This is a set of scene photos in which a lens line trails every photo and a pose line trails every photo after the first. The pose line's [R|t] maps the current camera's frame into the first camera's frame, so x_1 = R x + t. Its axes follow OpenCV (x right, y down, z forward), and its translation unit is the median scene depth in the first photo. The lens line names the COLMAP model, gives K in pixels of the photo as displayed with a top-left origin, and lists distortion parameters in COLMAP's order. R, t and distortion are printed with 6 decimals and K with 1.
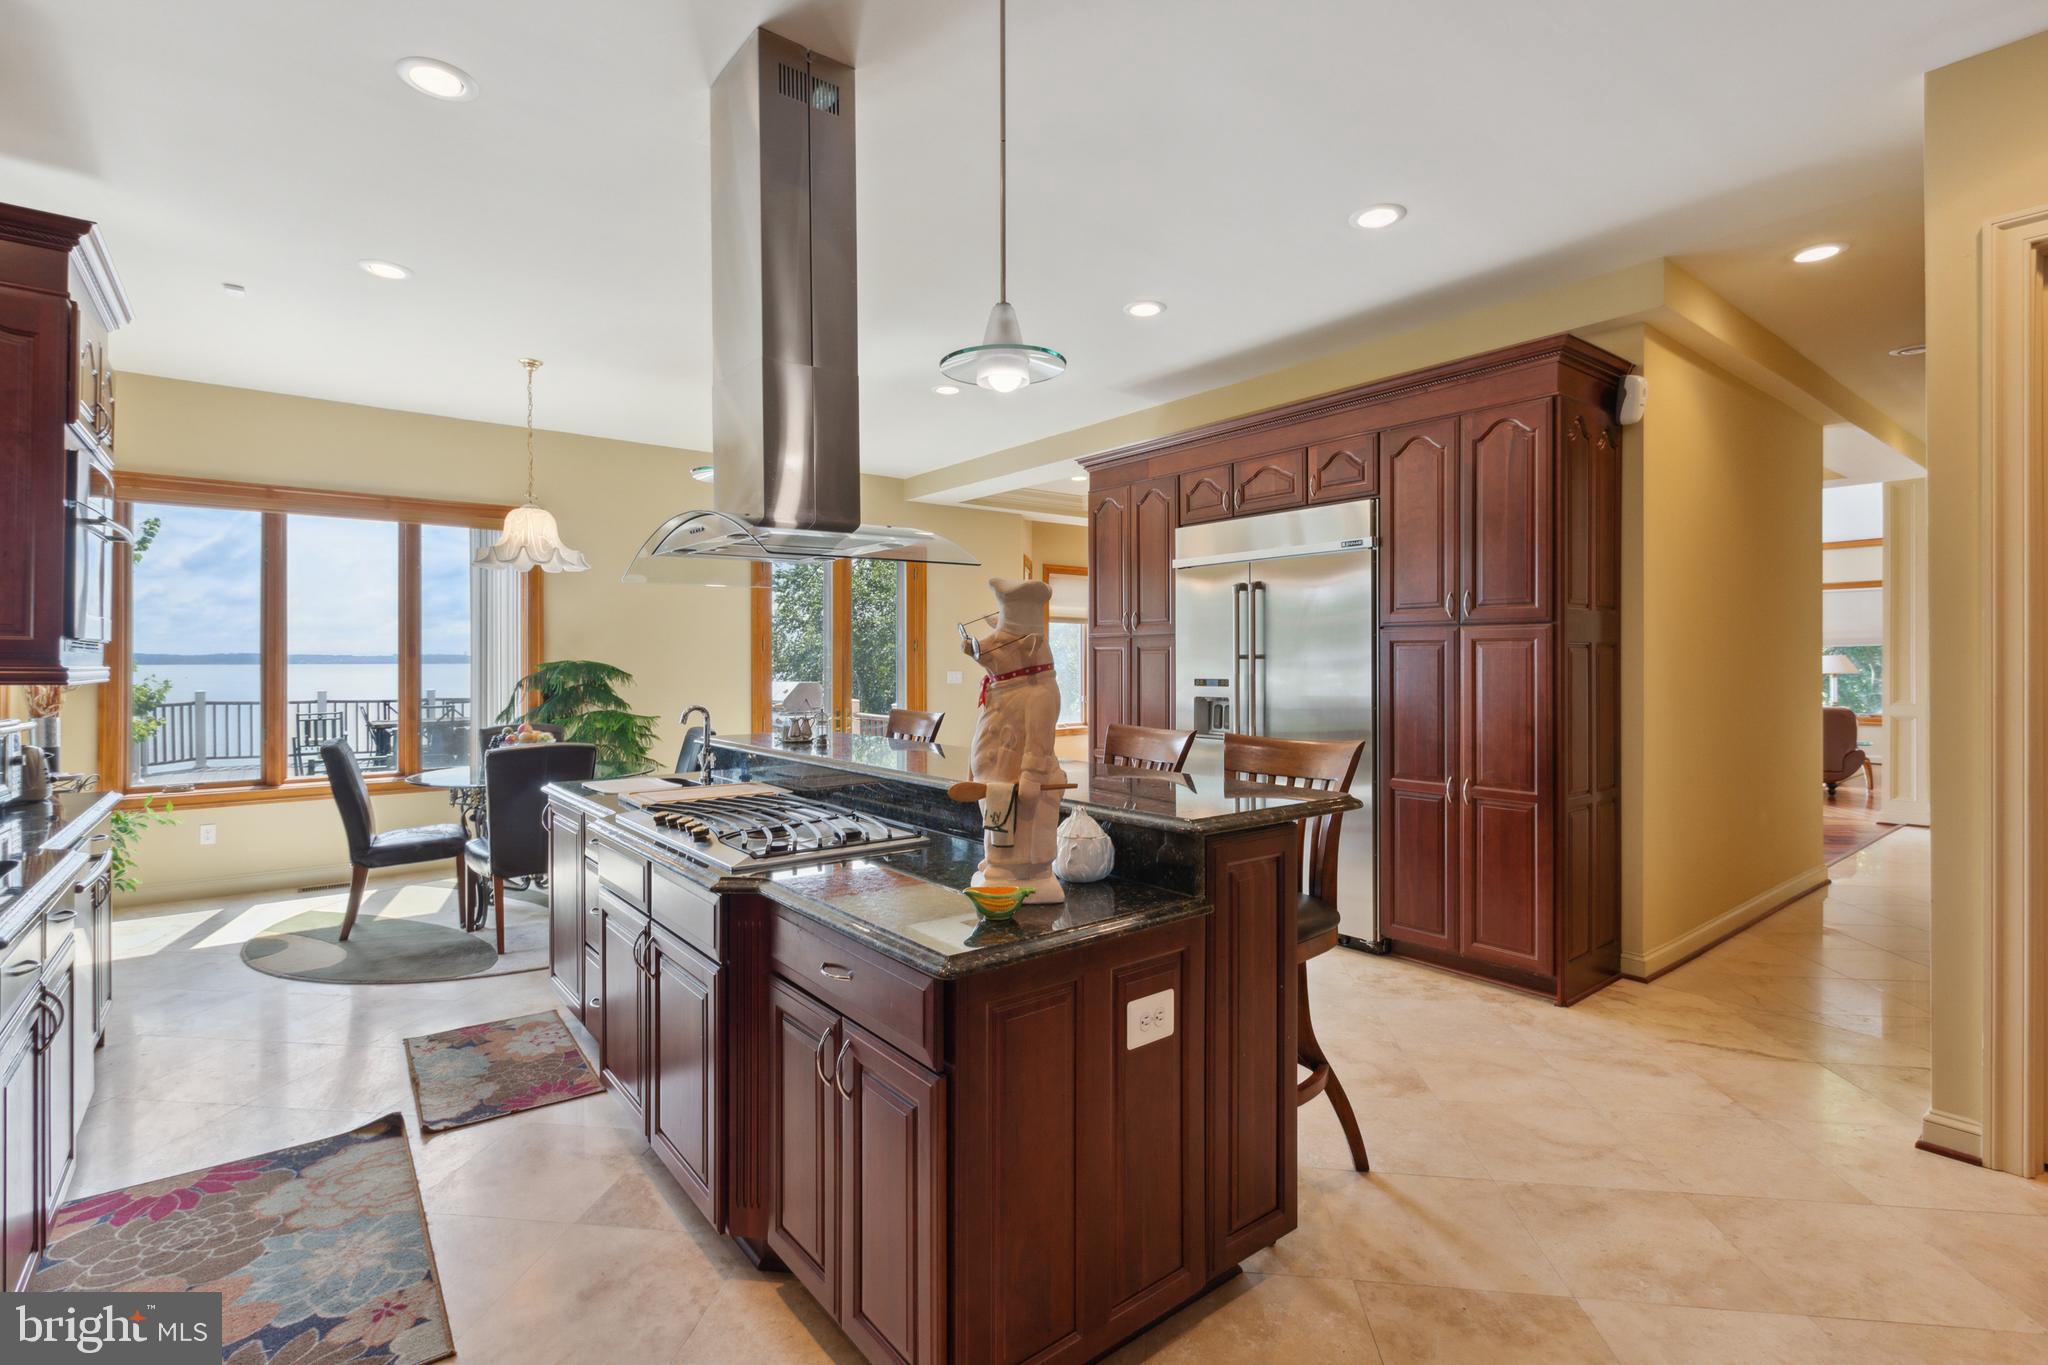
lens RADIAL K [[934.7, 0, 1005.7], [0, 934.7, 664.3], [0, 0, 1]] dist [0.005768, -0.003307]
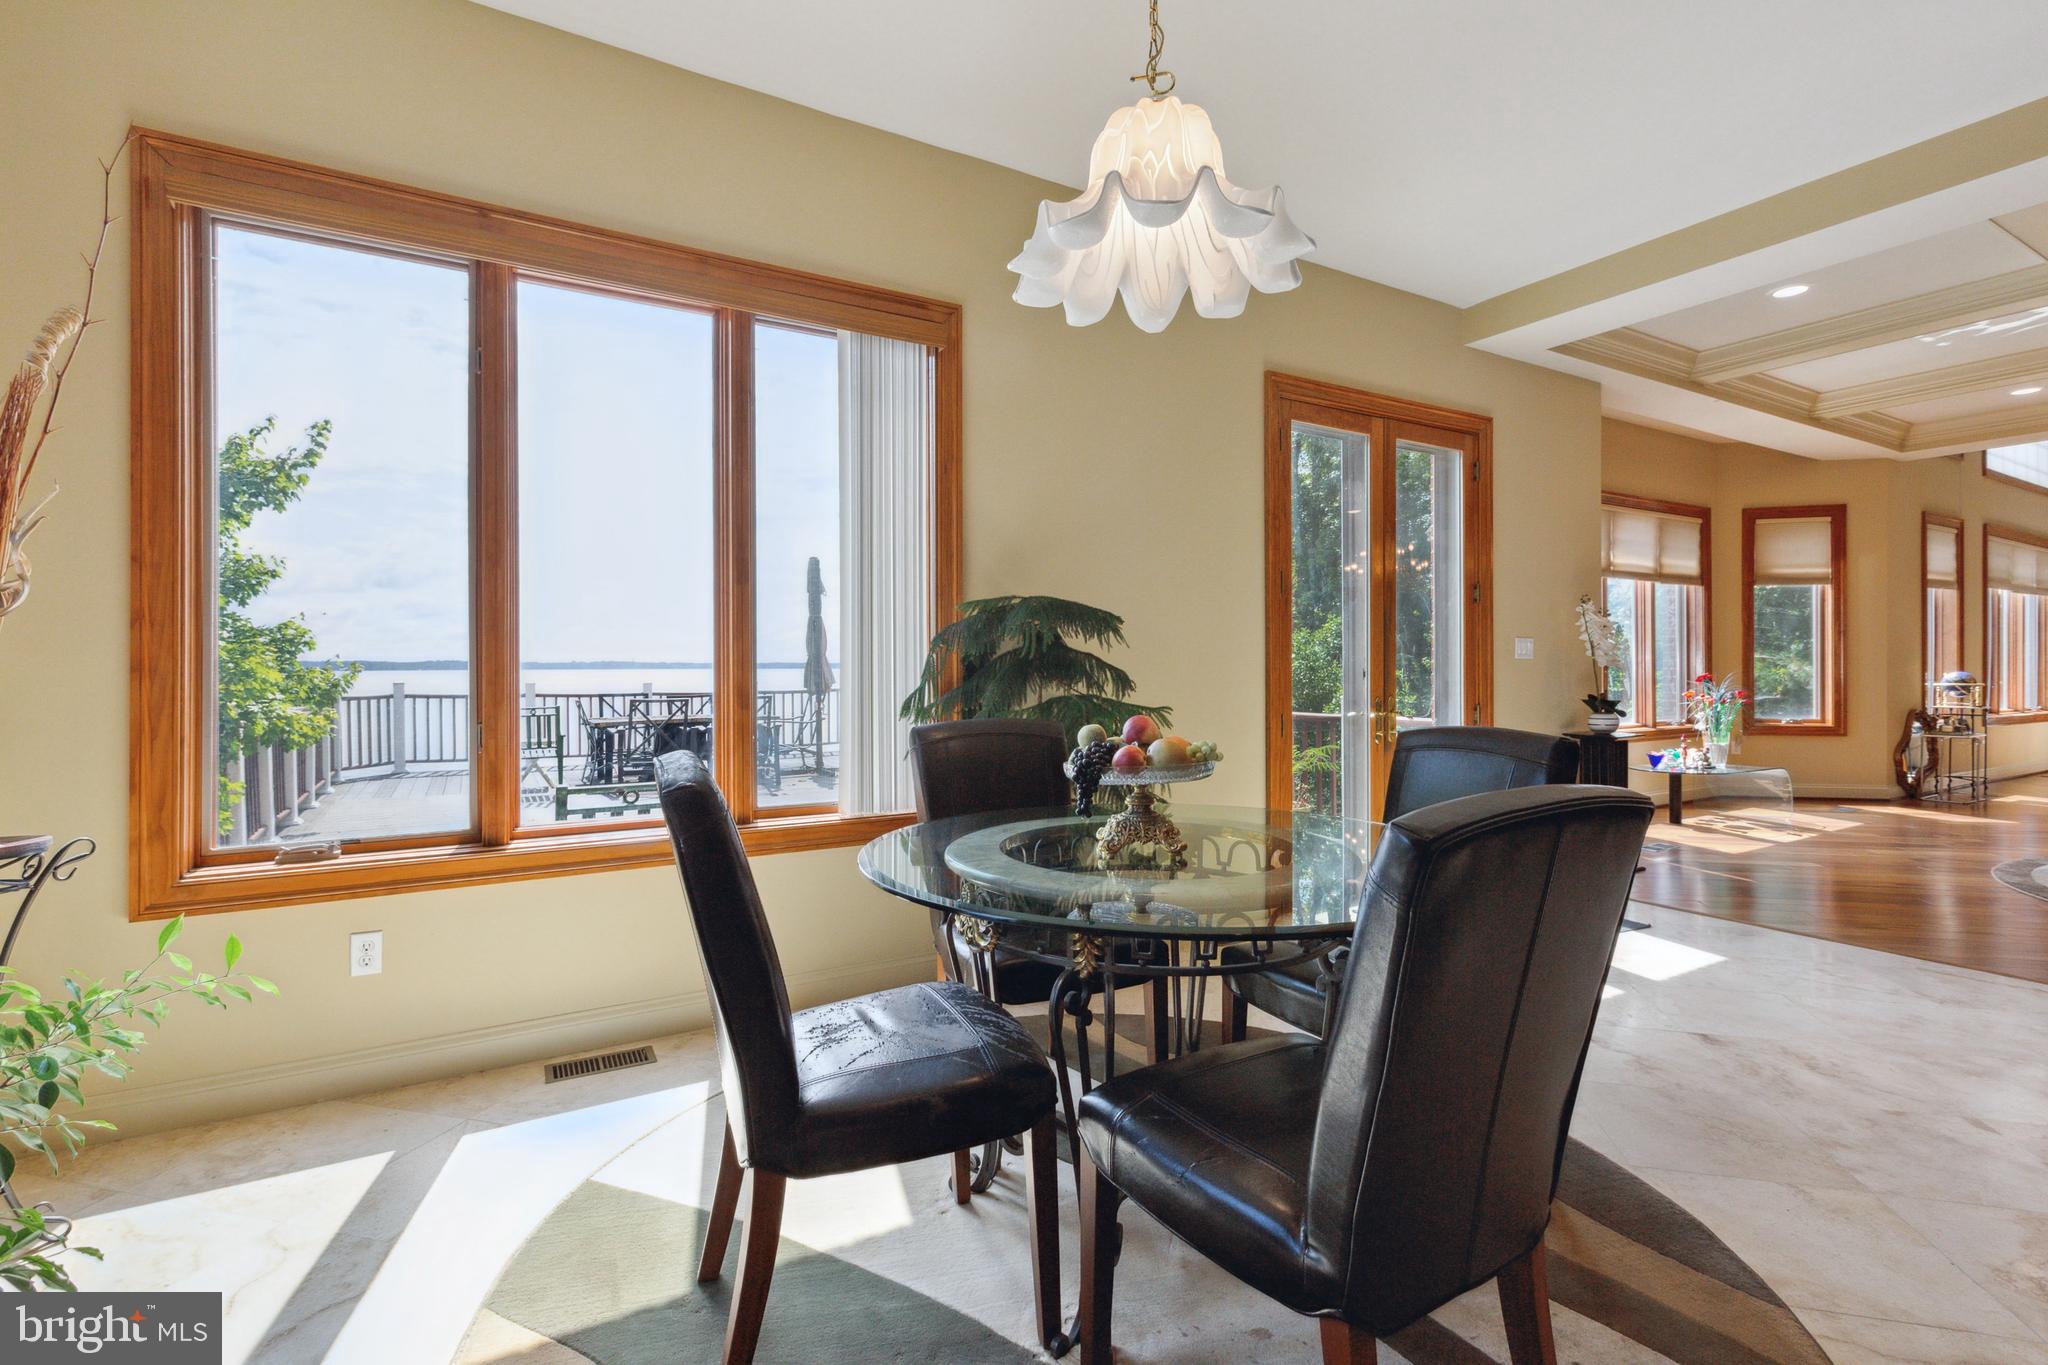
lens RADIAL K [[934.7, 0, 1022.5], [0, 934.7, 676.9], [0, 0, 1]] dist [0.005768, -0.003307]
pose [[0.991213, -0.000639, -0.132273, -0.383044], [0.001886, 0.999955, 0.009306, 0.034472], [0.132261, -0.009474, 0.991170, 0.477192]]
